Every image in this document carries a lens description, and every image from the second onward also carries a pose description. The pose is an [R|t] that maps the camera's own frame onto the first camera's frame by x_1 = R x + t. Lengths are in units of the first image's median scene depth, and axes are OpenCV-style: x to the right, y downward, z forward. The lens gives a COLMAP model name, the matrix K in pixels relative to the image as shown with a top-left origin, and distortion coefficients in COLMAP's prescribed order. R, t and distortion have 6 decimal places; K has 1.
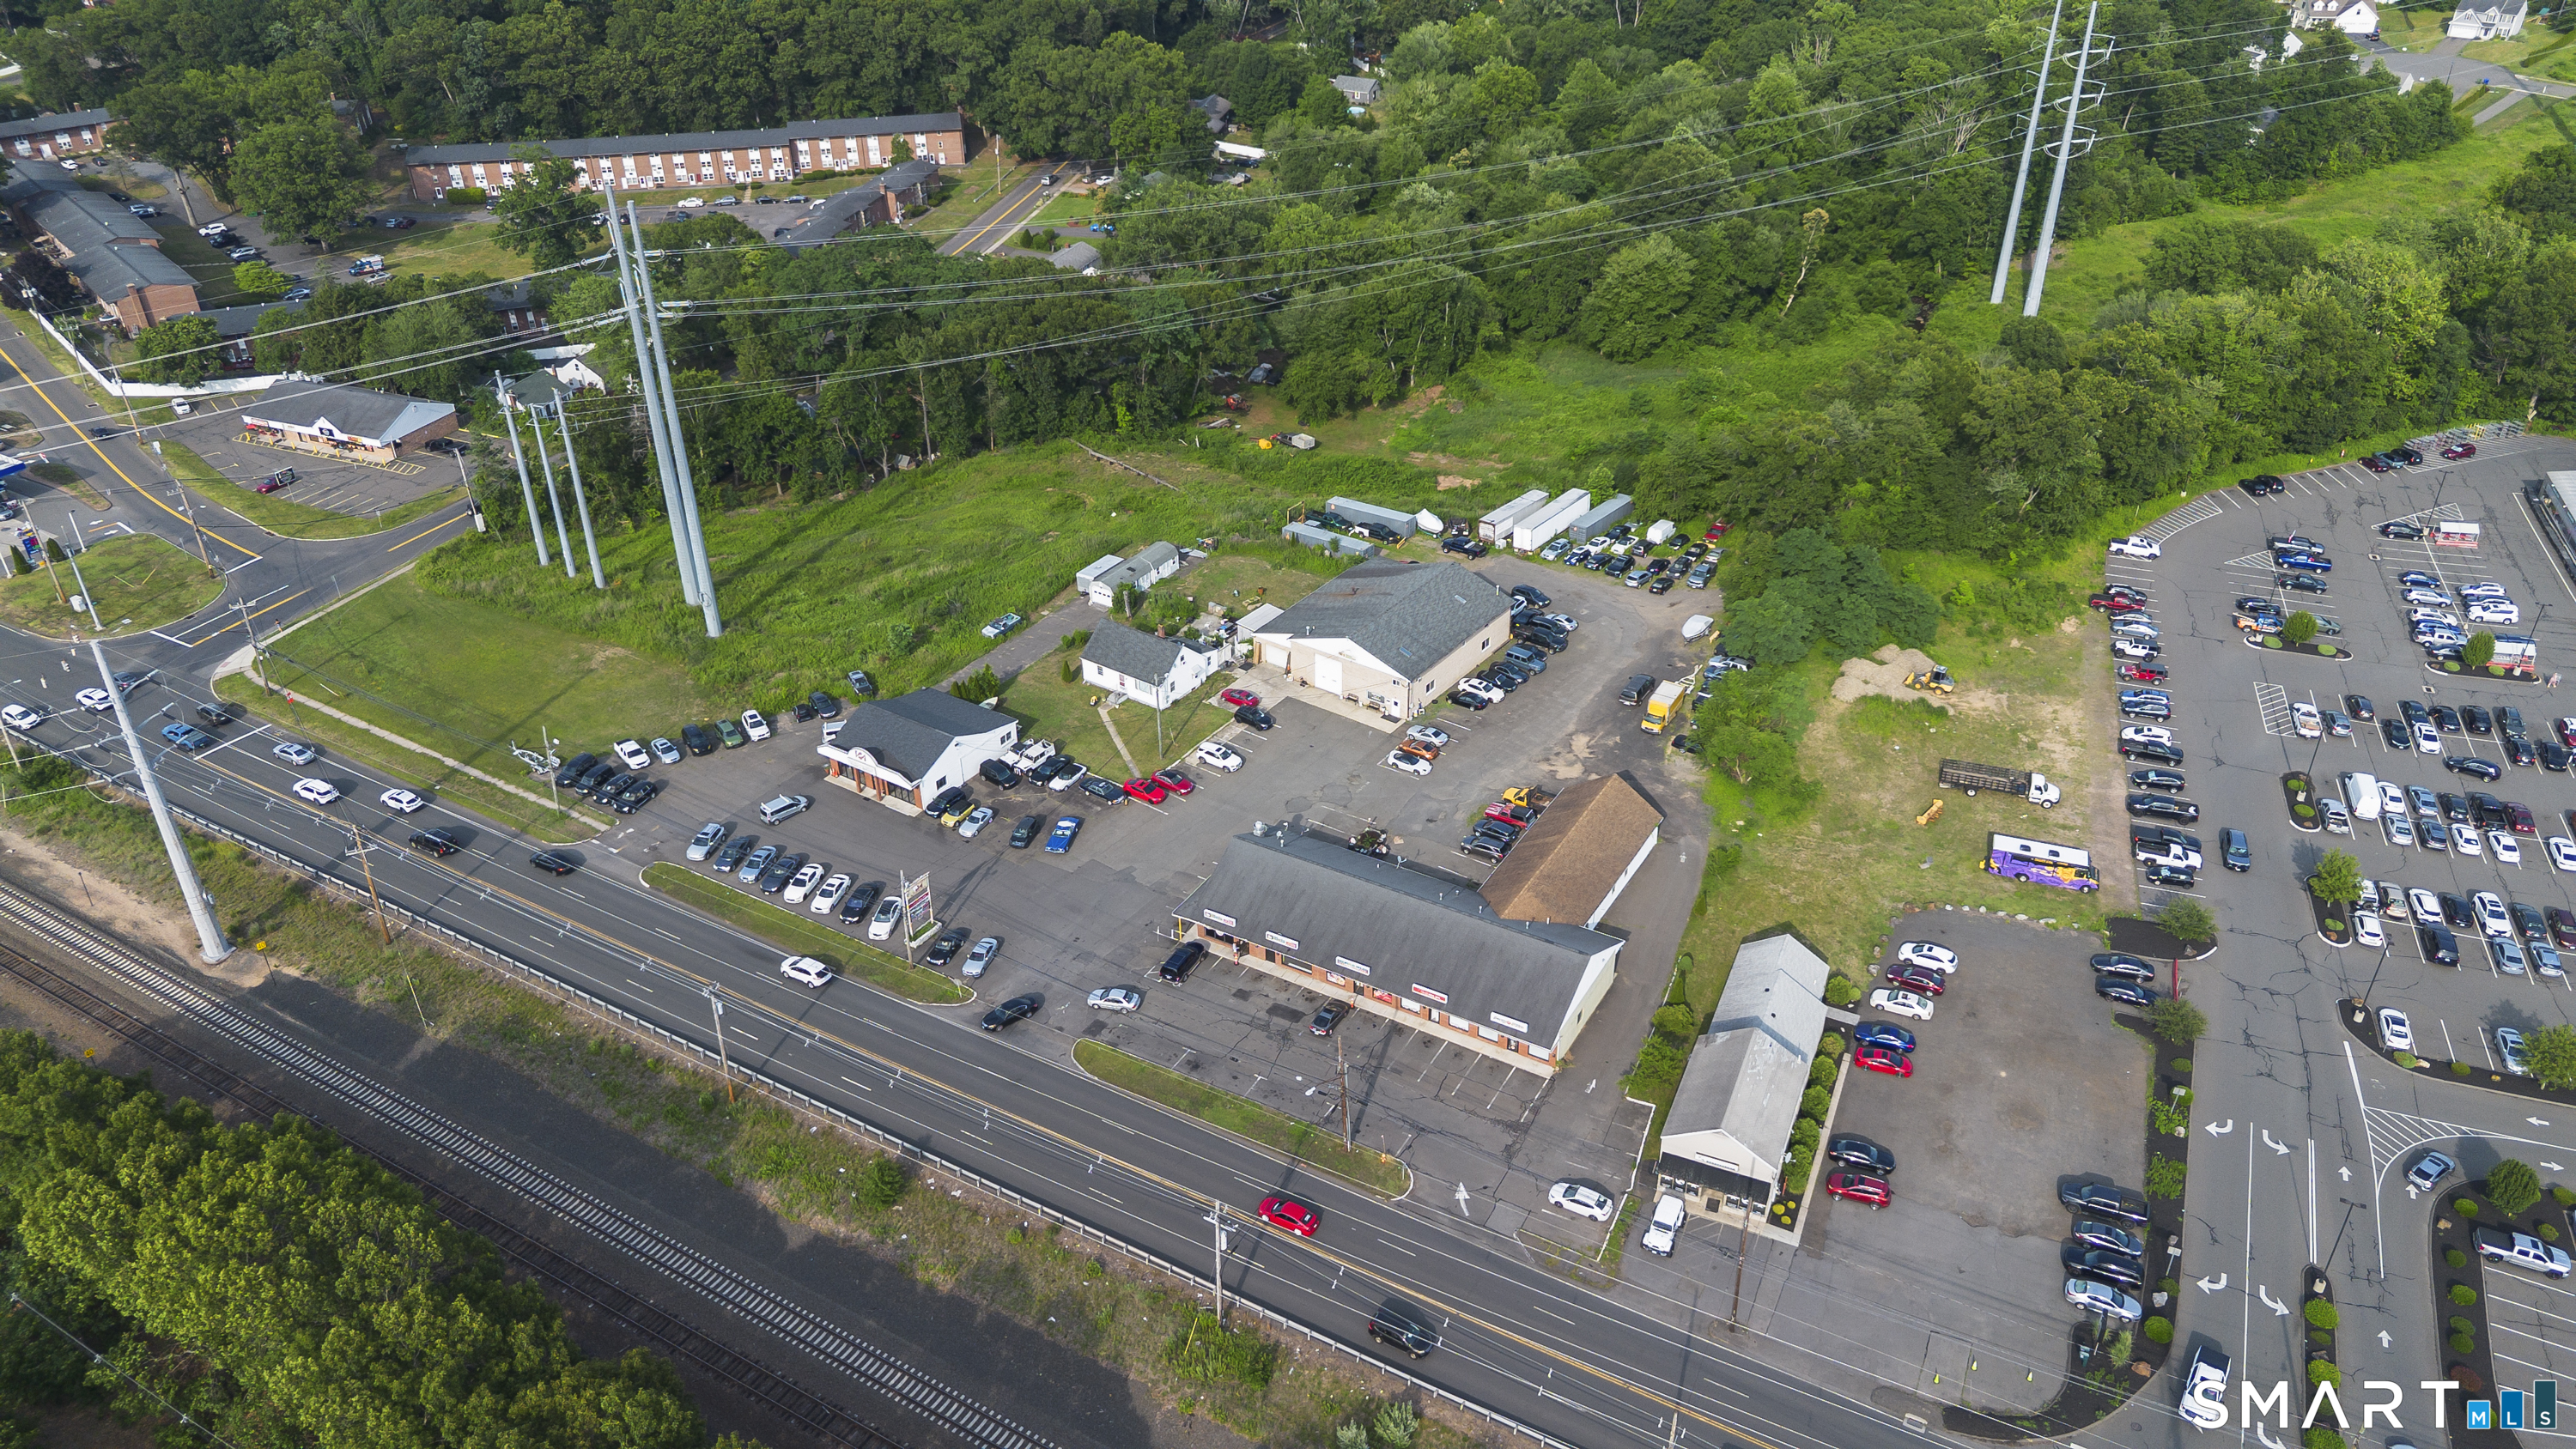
lens RADIAL K [[1822.9, 0, 1291.9], [0, 1822.9, 727.0], [0, 0, 1]] dist [0.066084, -0.065894]
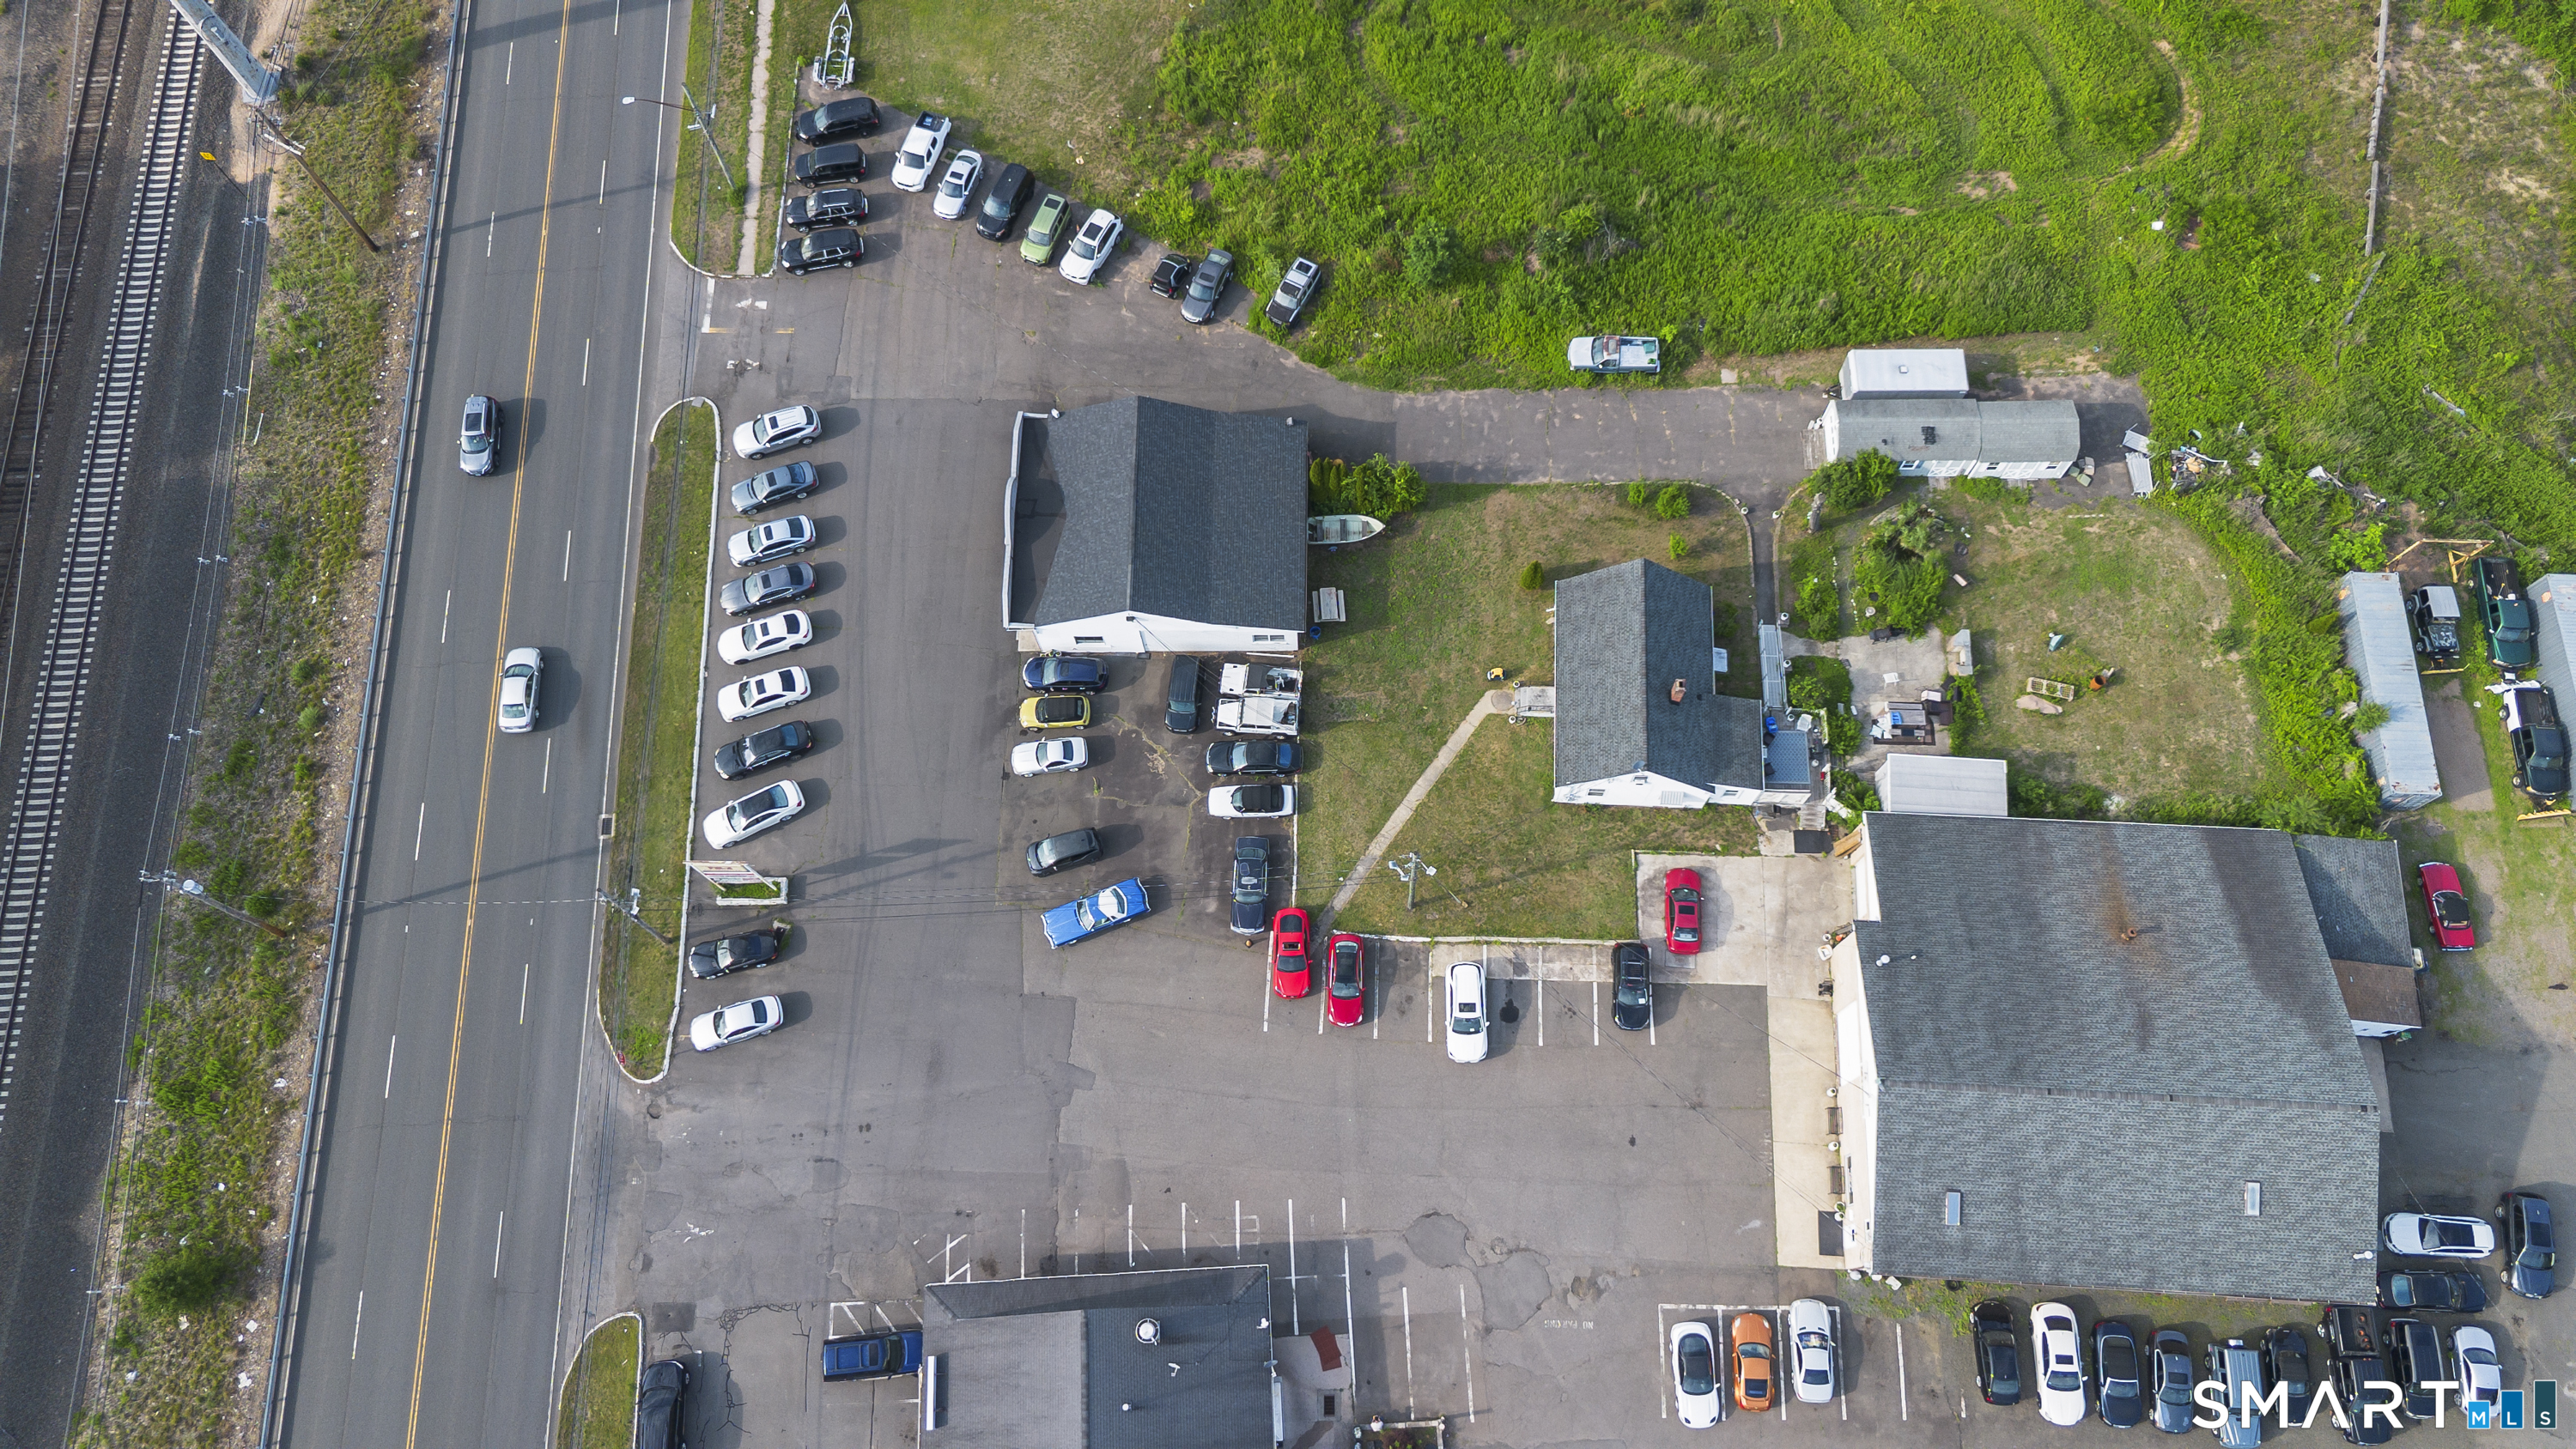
lens RADIAL K [[1822.9, 0, 1291.9], [0, 1822.9, 727.0], [0, 0, 1]] dist [0.066084, -0.065894]
pose [[0.544940, 0.789044, -0.283636, 0.011955], [-0.422506, 0.550597, 0.719953, -0.344024], [0.724244, -0.272494, 0.633418, 0.654066]]
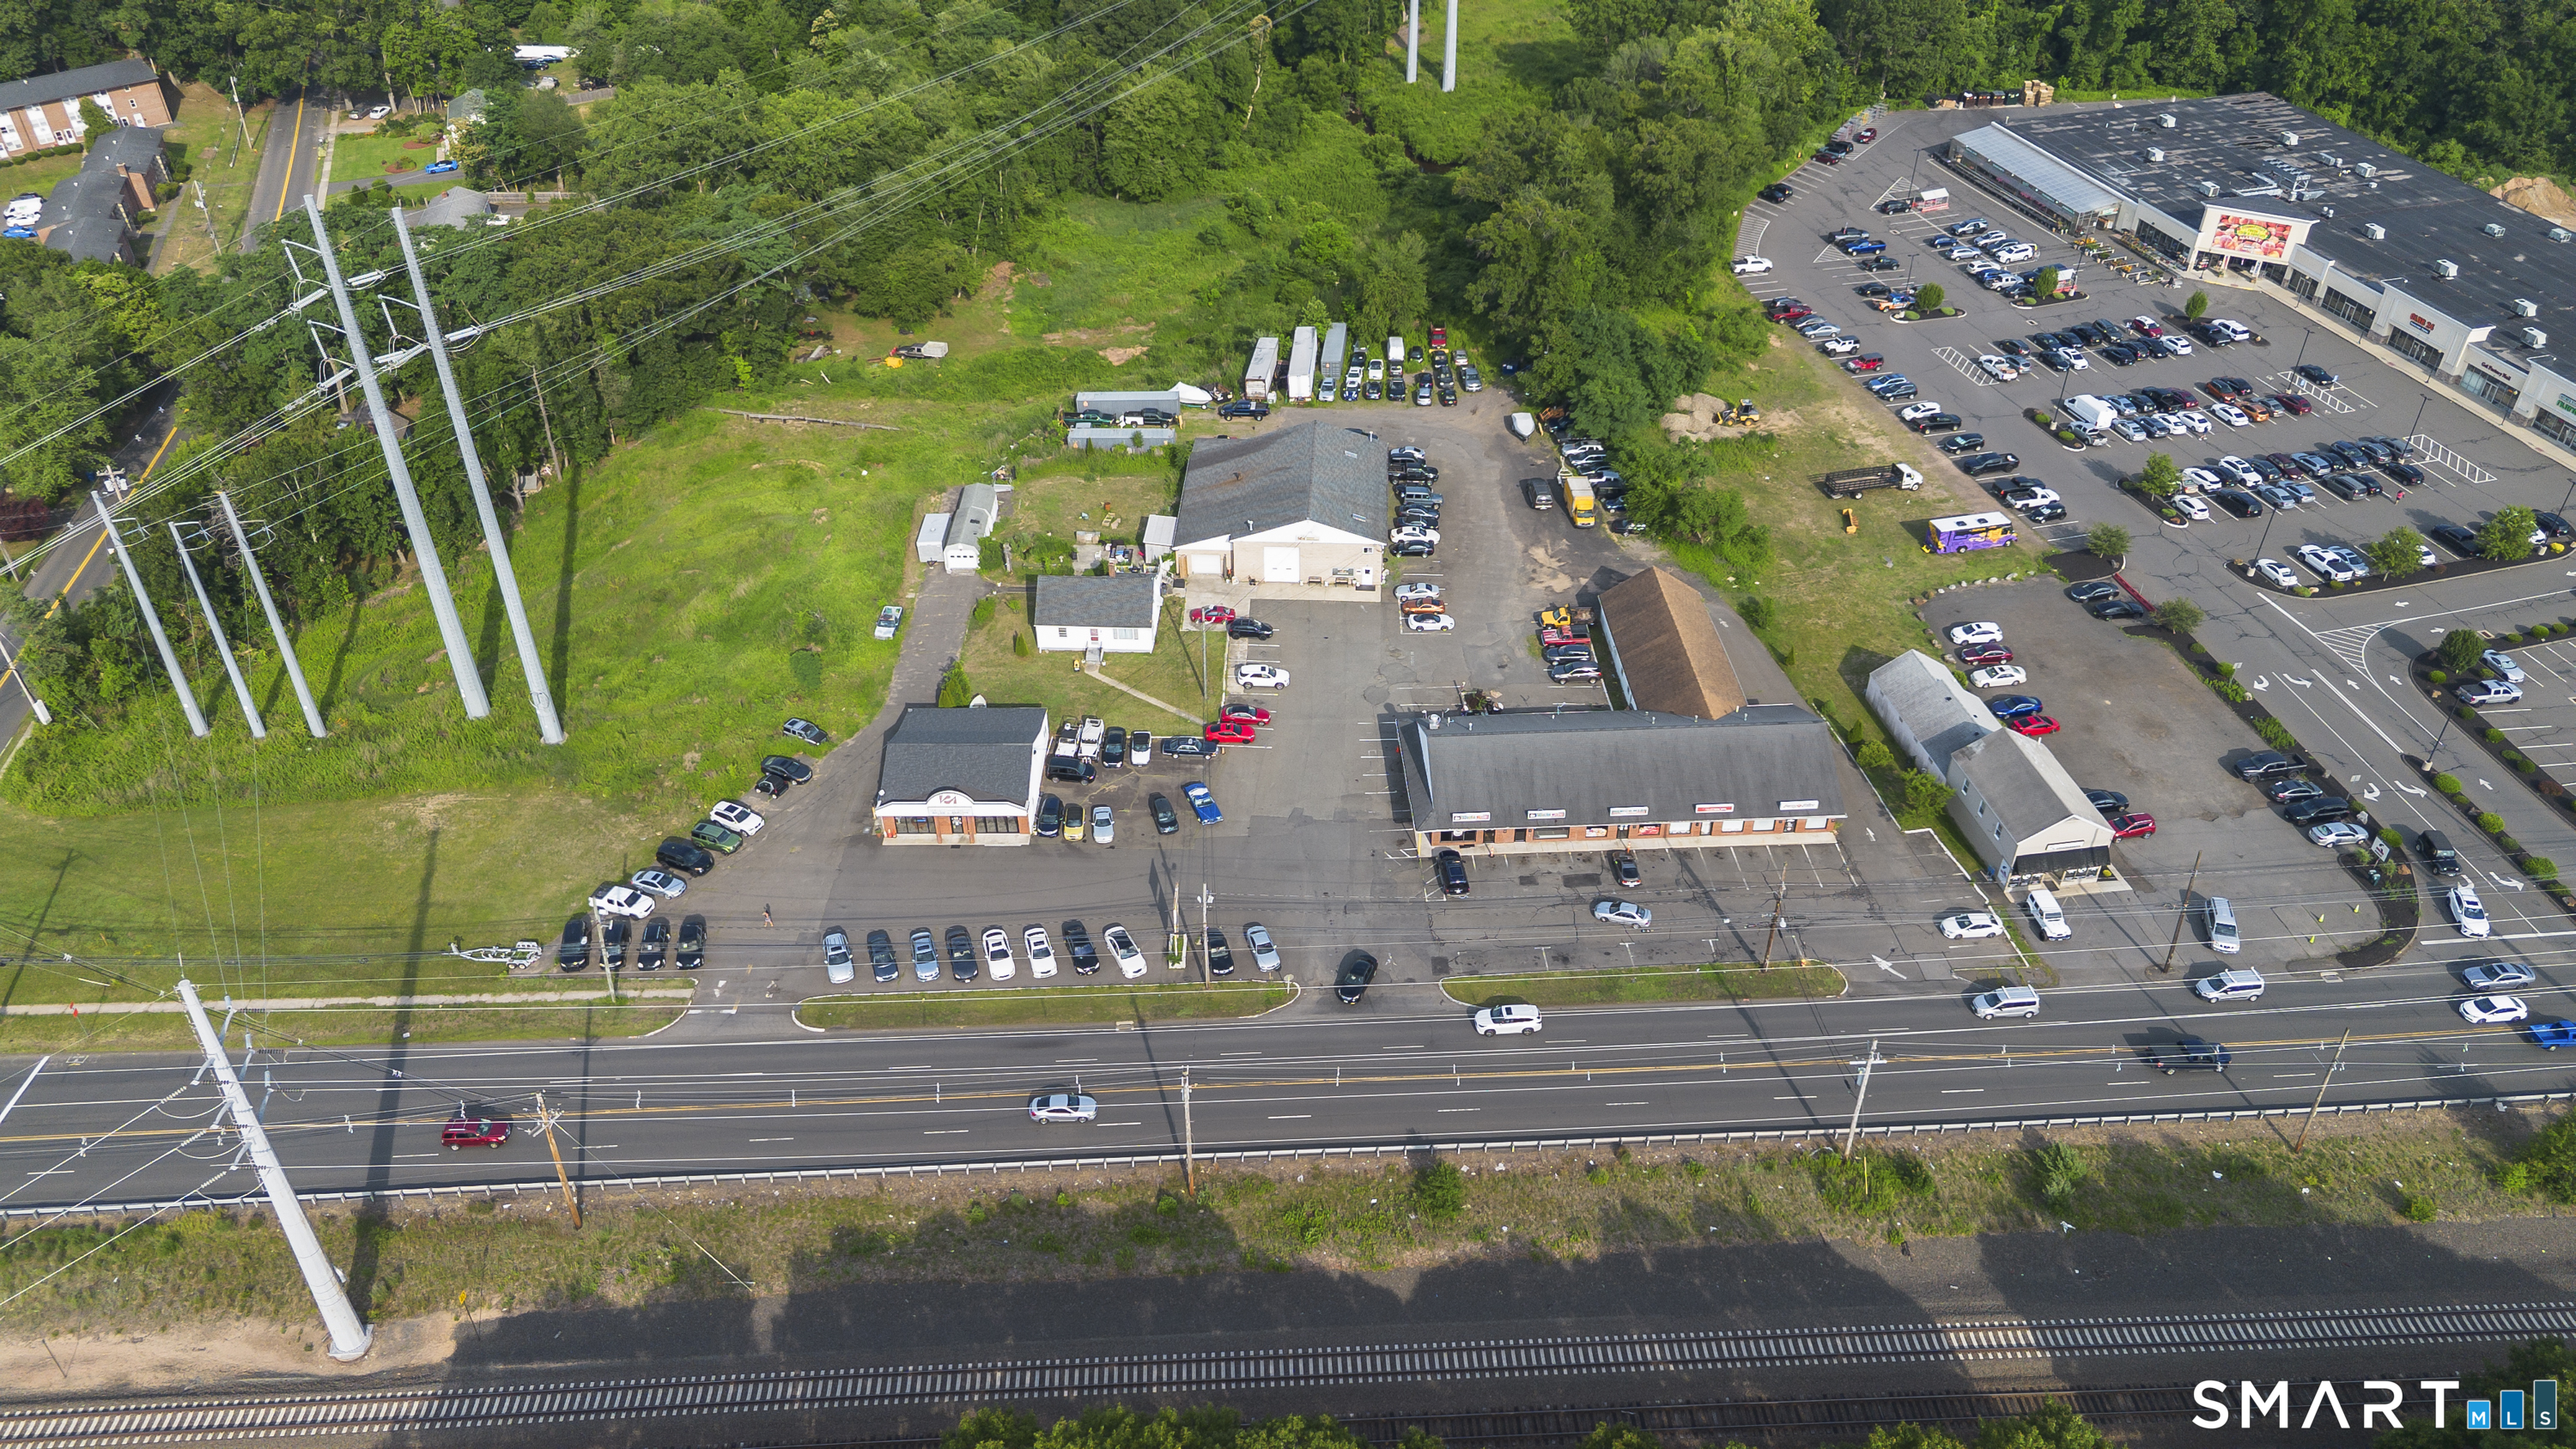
lens RADIAL K [[1822.9, 0, 1291.9], [0, 1822.9, 727.0], [0, 0, 1]] dist [0.066084, -0.065894]
pose [[0.834043, -0.321736, 0.448171, -0.439745], [0.284898, 0.946825, 0.149520, -0.091218], [-0.472445, 0.002977, 0.881355, 0.162424]]
